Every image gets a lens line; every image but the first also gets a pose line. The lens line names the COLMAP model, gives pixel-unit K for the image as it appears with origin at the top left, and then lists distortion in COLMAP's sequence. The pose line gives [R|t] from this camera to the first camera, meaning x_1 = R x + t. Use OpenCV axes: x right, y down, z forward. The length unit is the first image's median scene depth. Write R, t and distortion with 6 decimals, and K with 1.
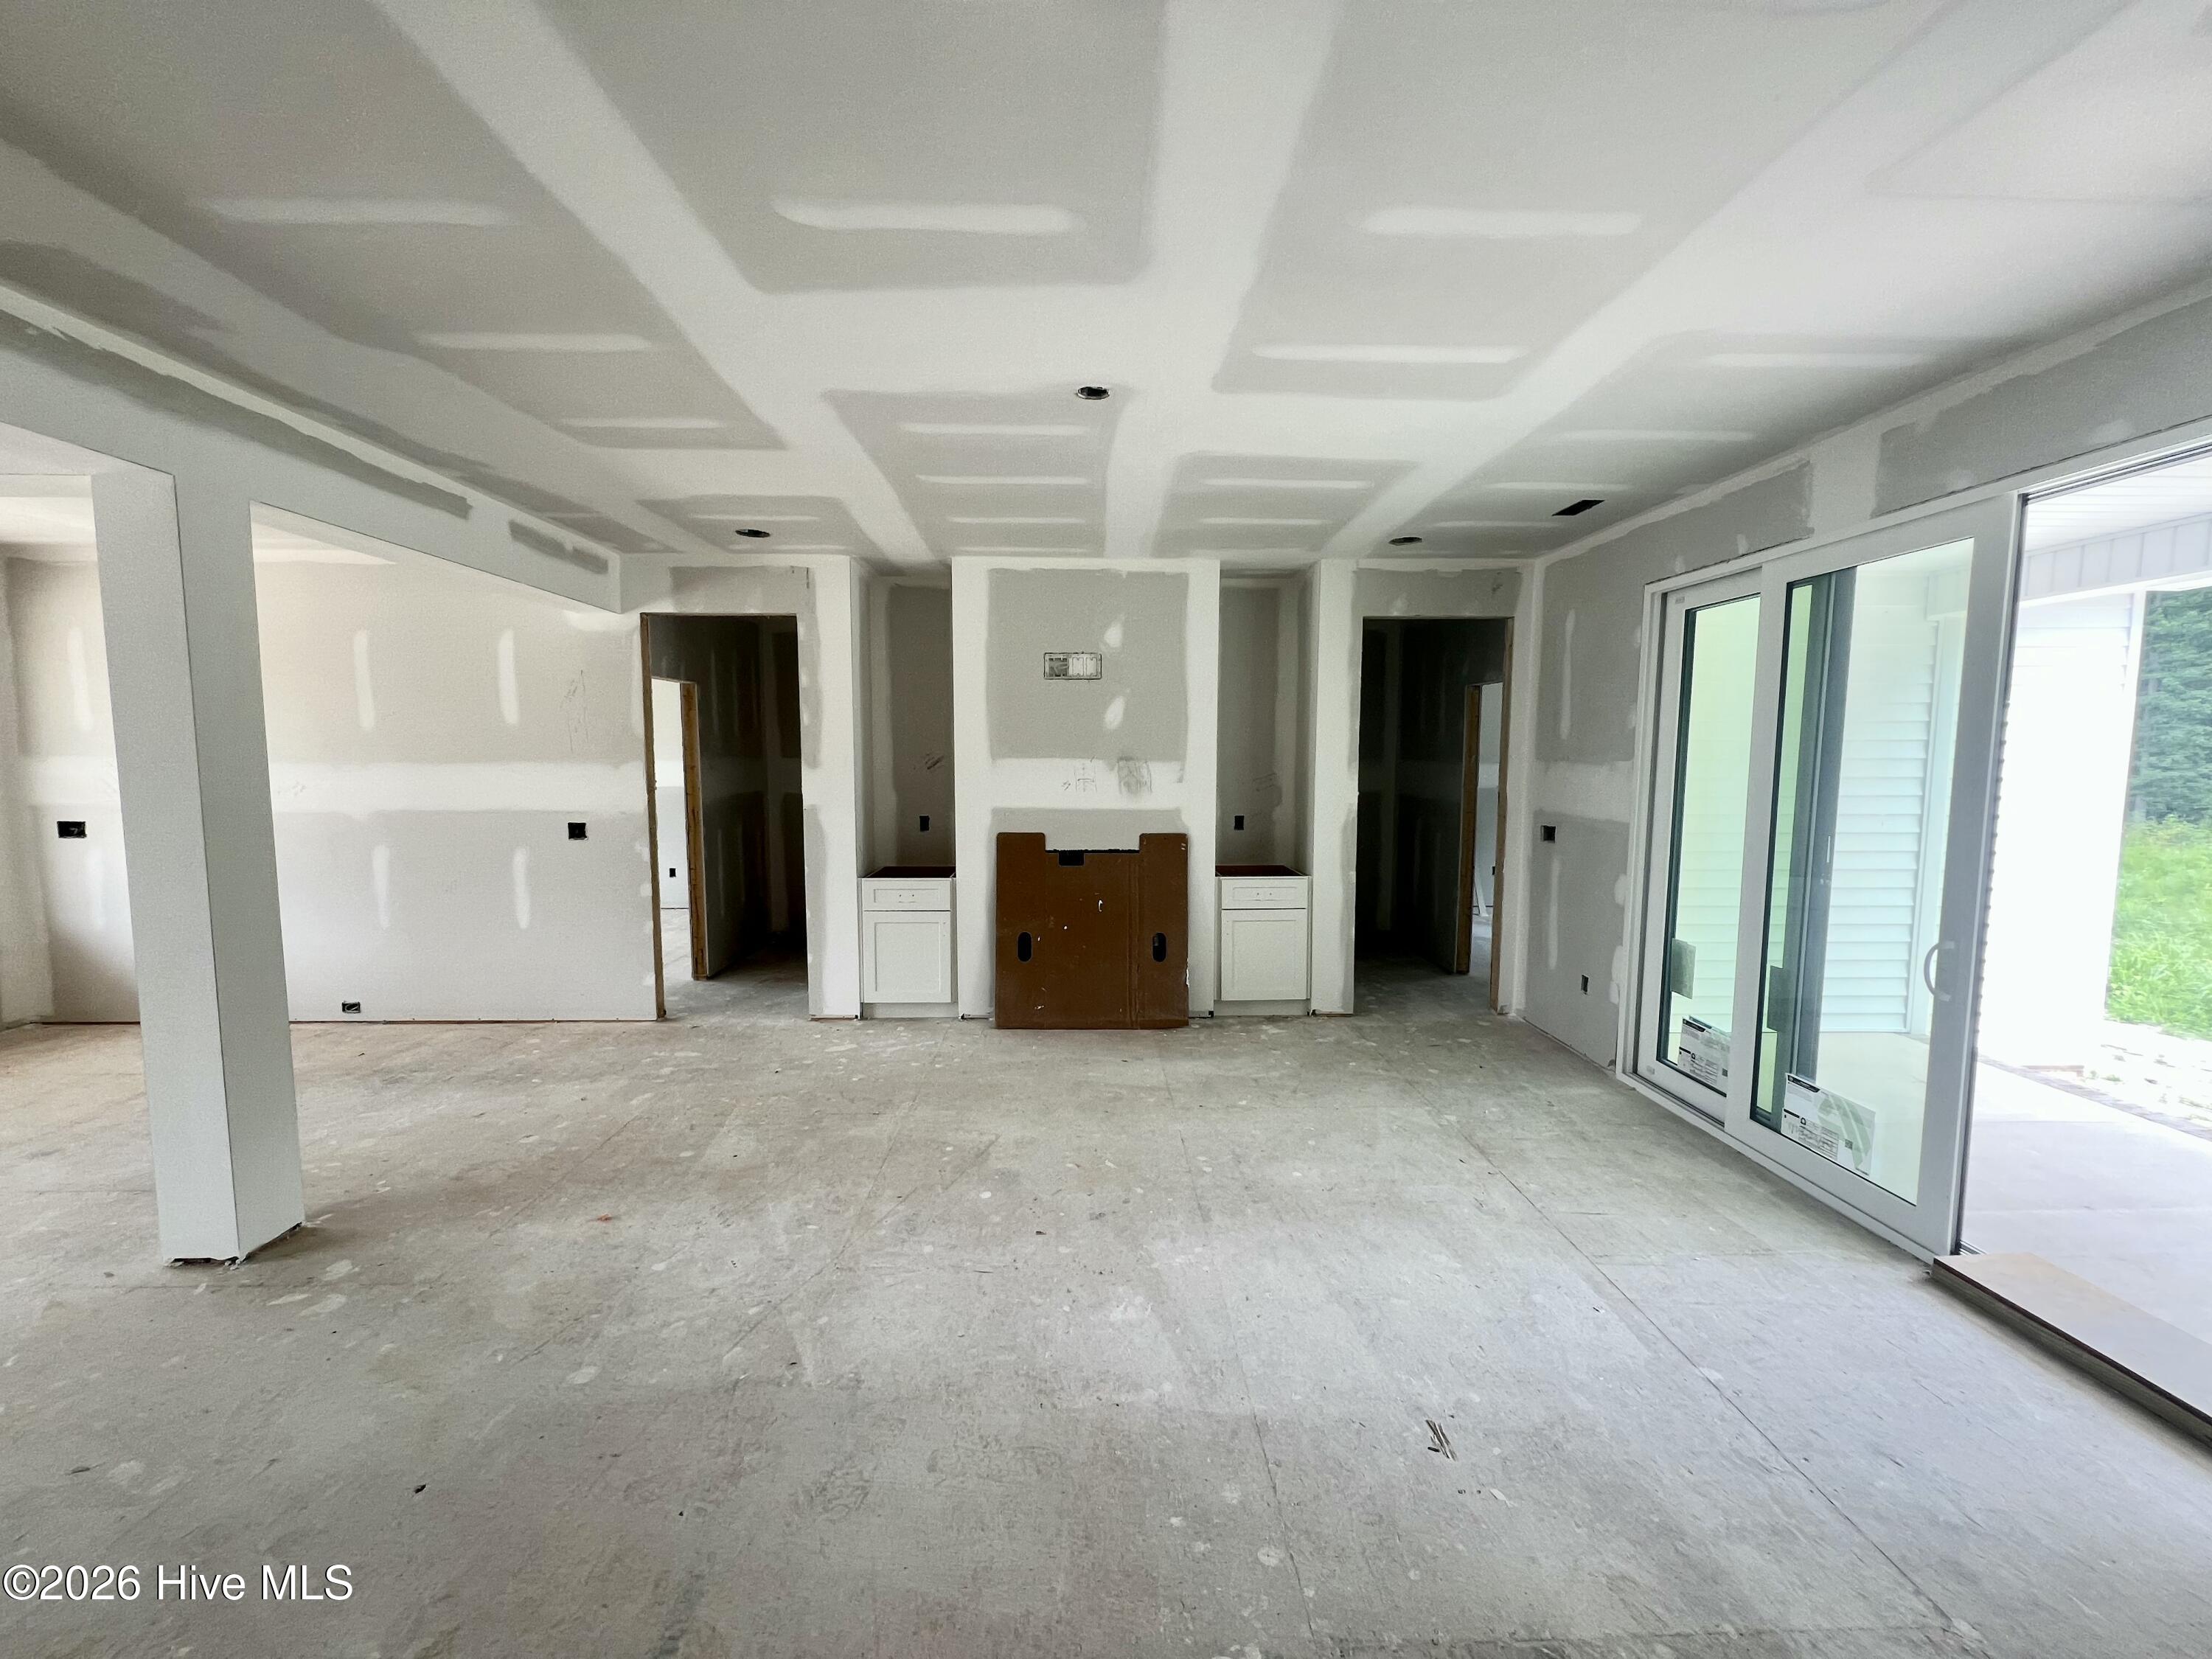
lens RADIAL K [[881.6, 0, 1099.9], [0, 881.6, 830.3], [0, 0, 1]] dist [-0.000154, -0.000017]
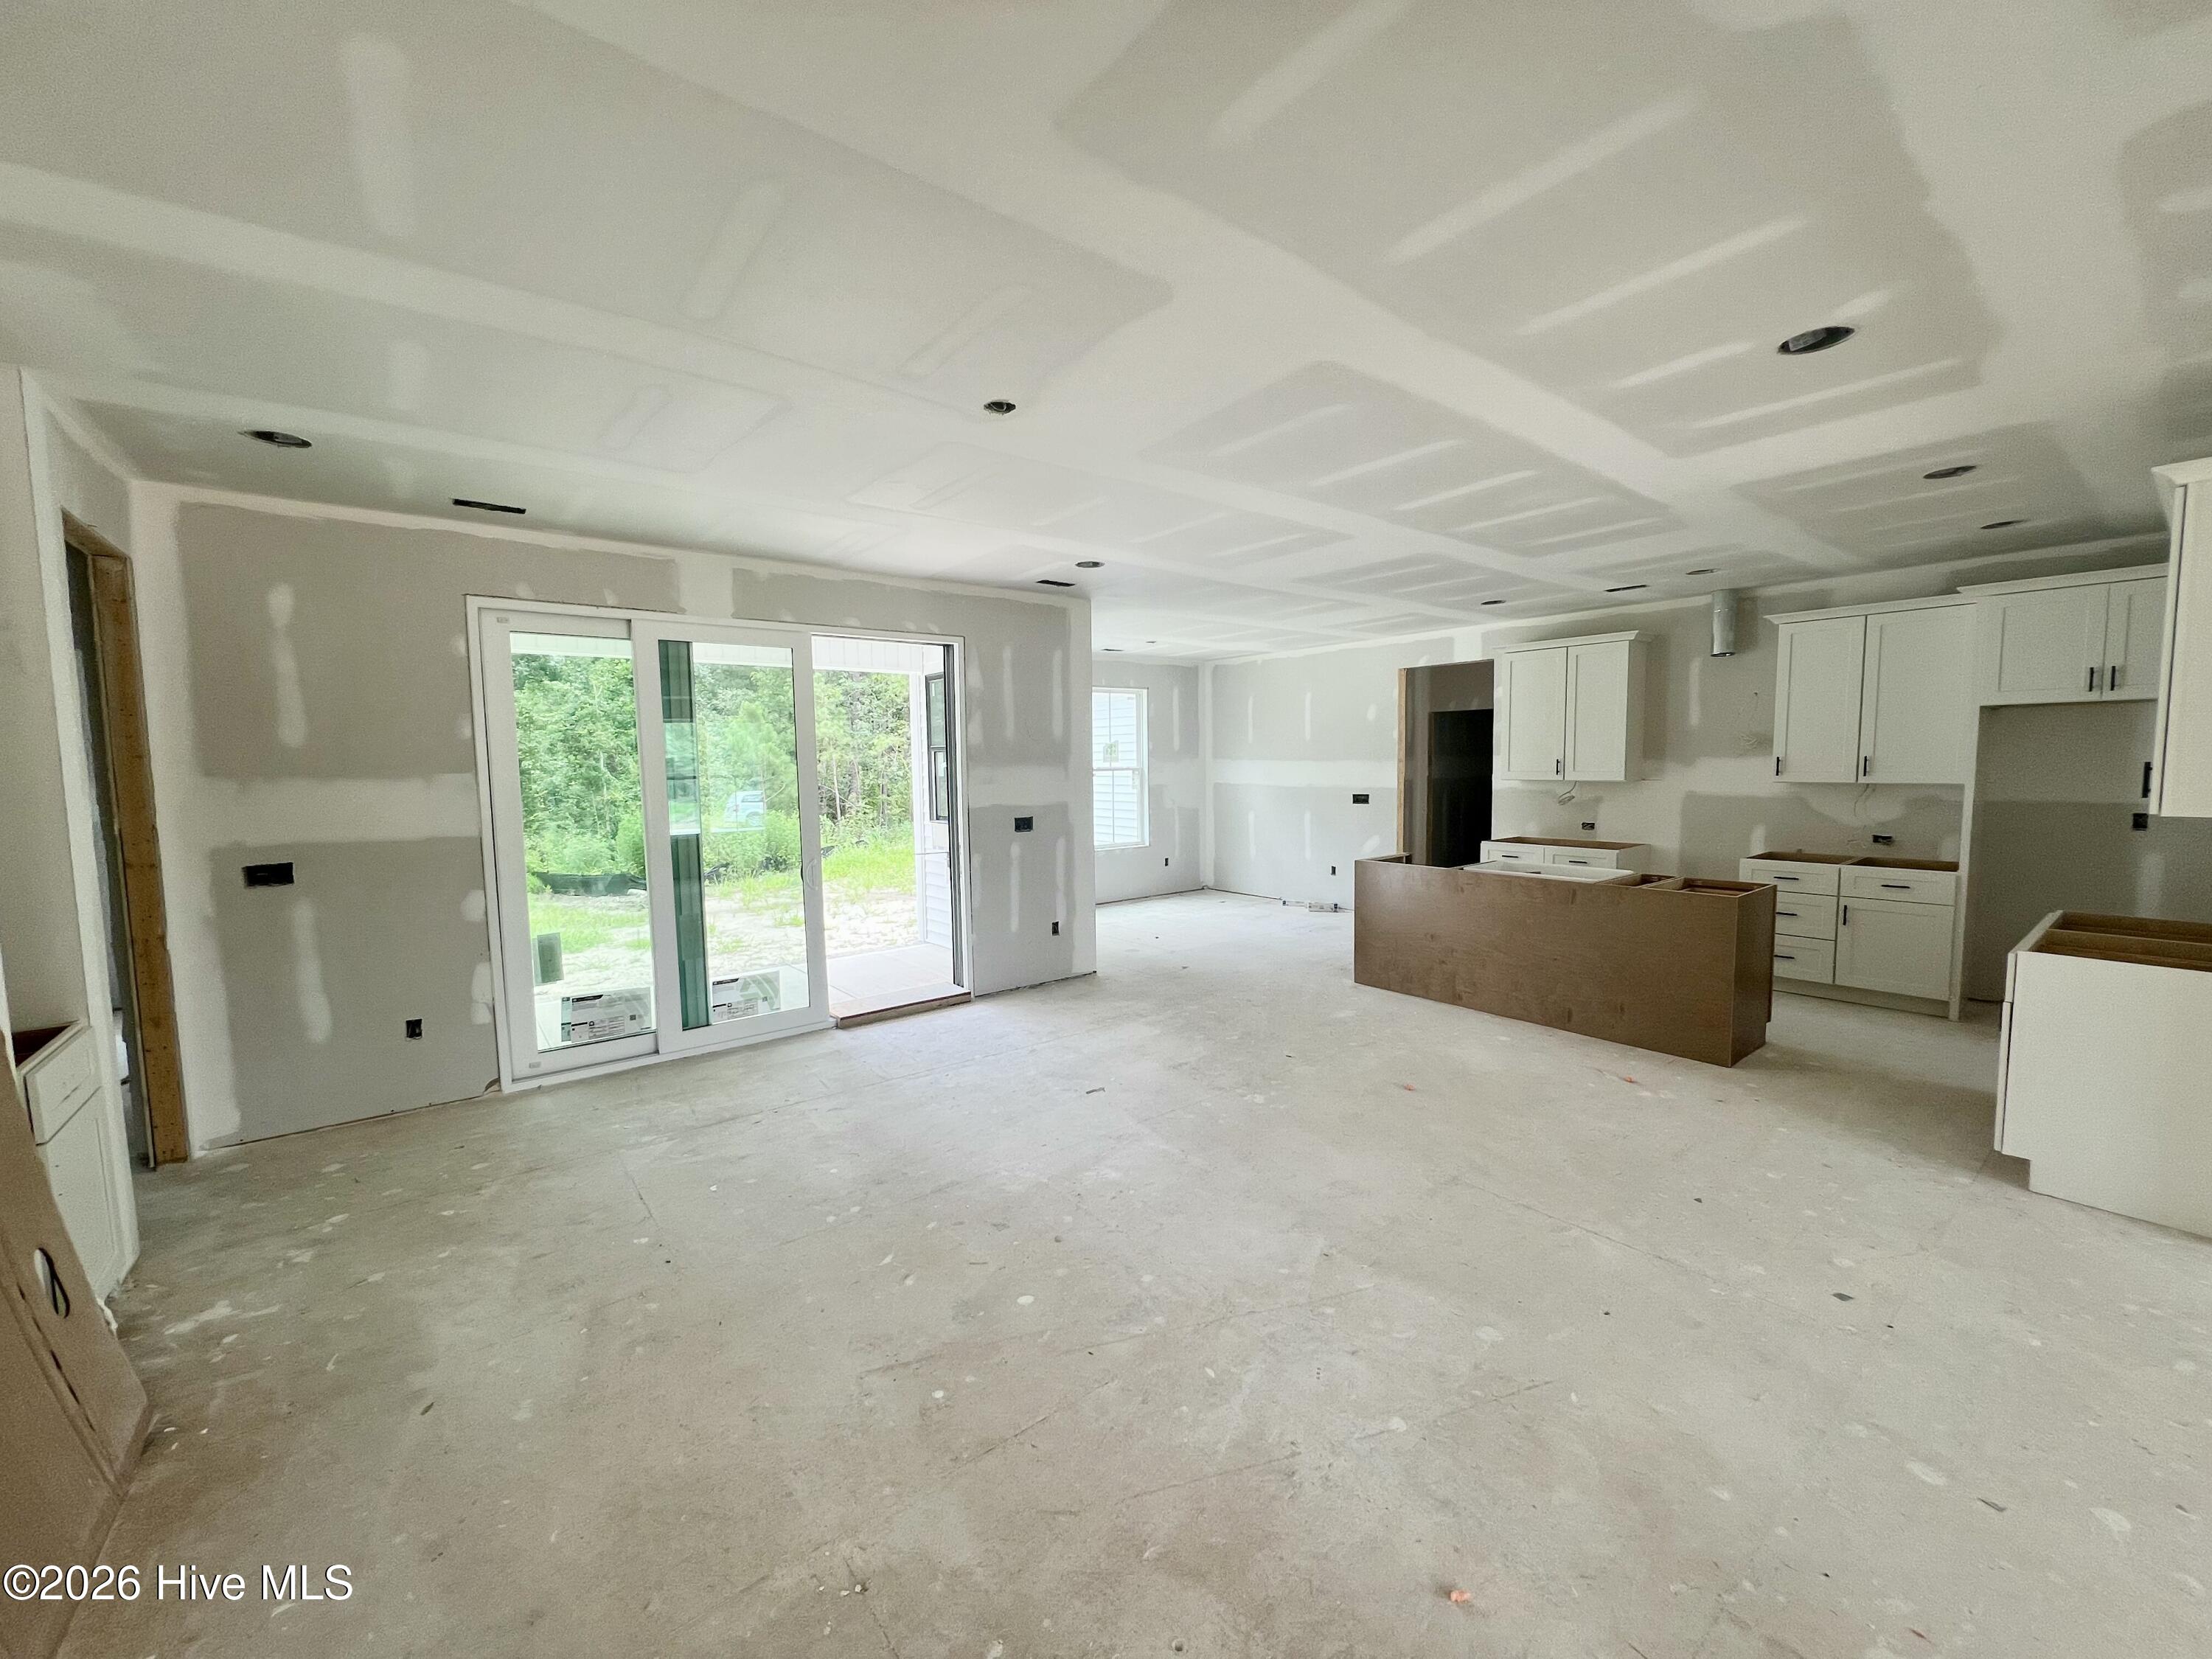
lens RADIAL K [[881.6, 0, 1107.2], [0, 881.6, 833.3], [0, 0, 1]] dist [-0.000154, -0.000017]
pose [[-0.601133, -0.059751, 0.796912, -0.706179], [0.080095, 0.987675, 0.134472, -0.102635], [-0.795125, 0.144664, -0.588939, 1.201036]]
